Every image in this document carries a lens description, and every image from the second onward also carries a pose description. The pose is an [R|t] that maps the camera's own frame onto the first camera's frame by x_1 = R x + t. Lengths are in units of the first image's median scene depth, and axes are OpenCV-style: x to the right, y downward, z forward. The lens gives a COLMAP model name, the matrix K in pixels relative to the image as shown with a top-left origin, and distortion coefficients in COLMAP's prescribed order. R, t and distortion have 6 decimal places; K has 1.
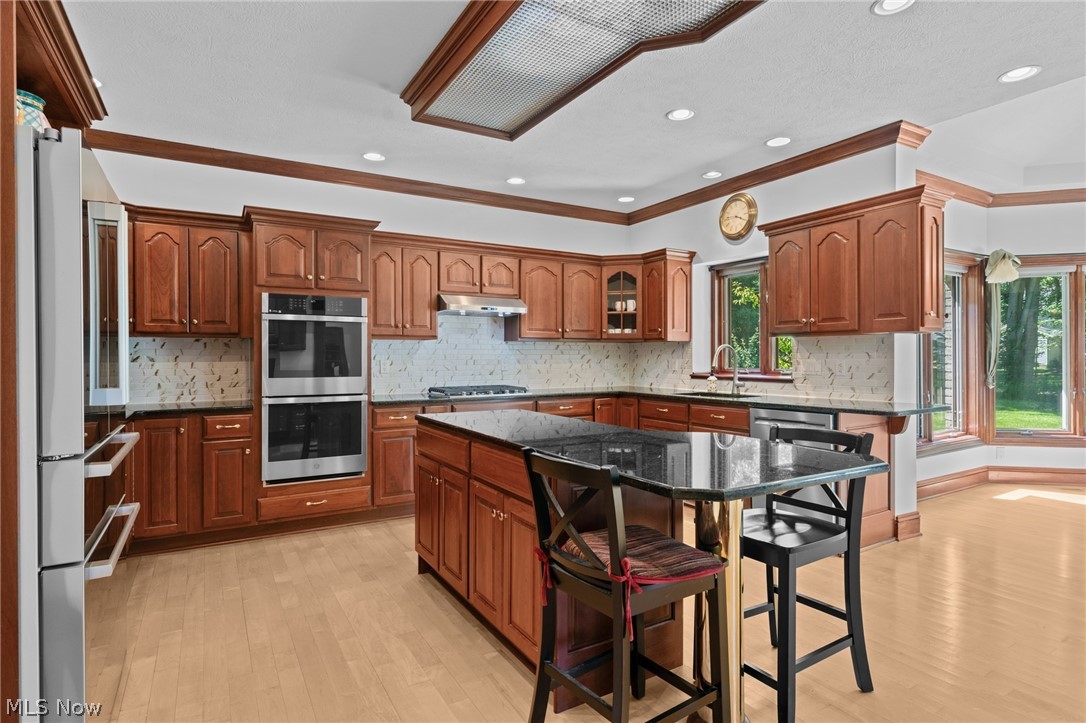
lens RADIAL K [[554.8, 0, 520.5], [0, 554.8, 358.7], [0, 0, 1]] dist [-0.008074, -0.006639]
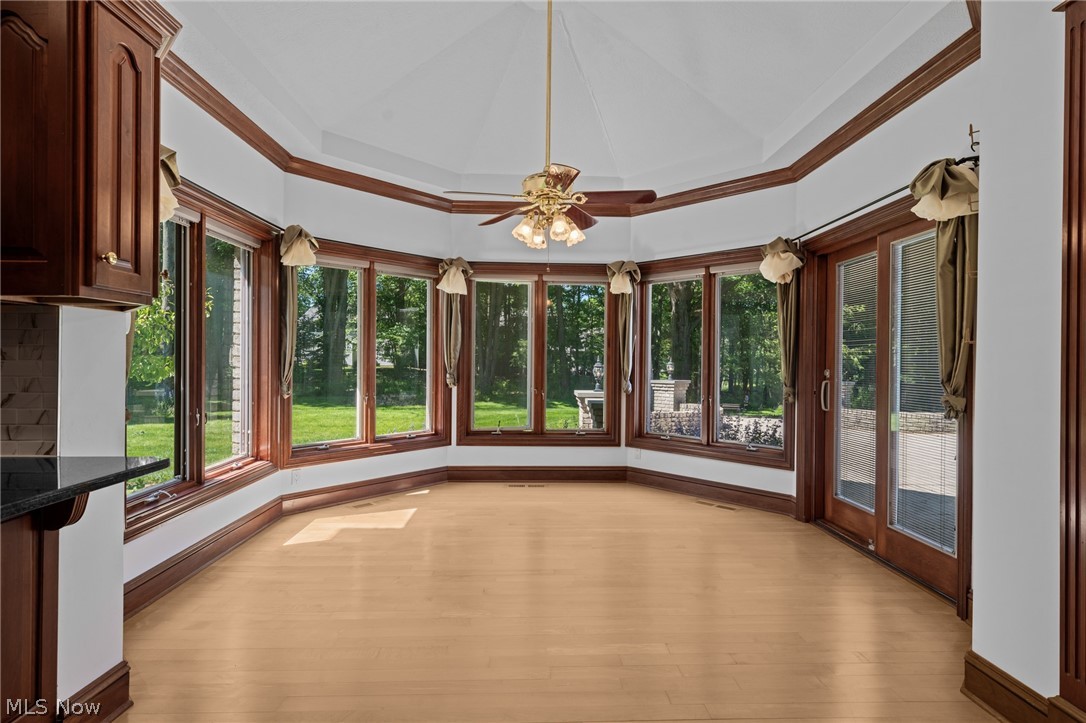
lens RADIAL K [[546.7, 0, 539.5], [0, 546.7, 358.6], [0, 0, 1]] dist [0.012669, -0.000297]
pose [[0.458740, 0.009686, 0.888518, 0.330609], [-0.009452, 0.999937, -0.006021, -0.002071], [-0.888520, -0.005636, 0.458803, 0.320184]]
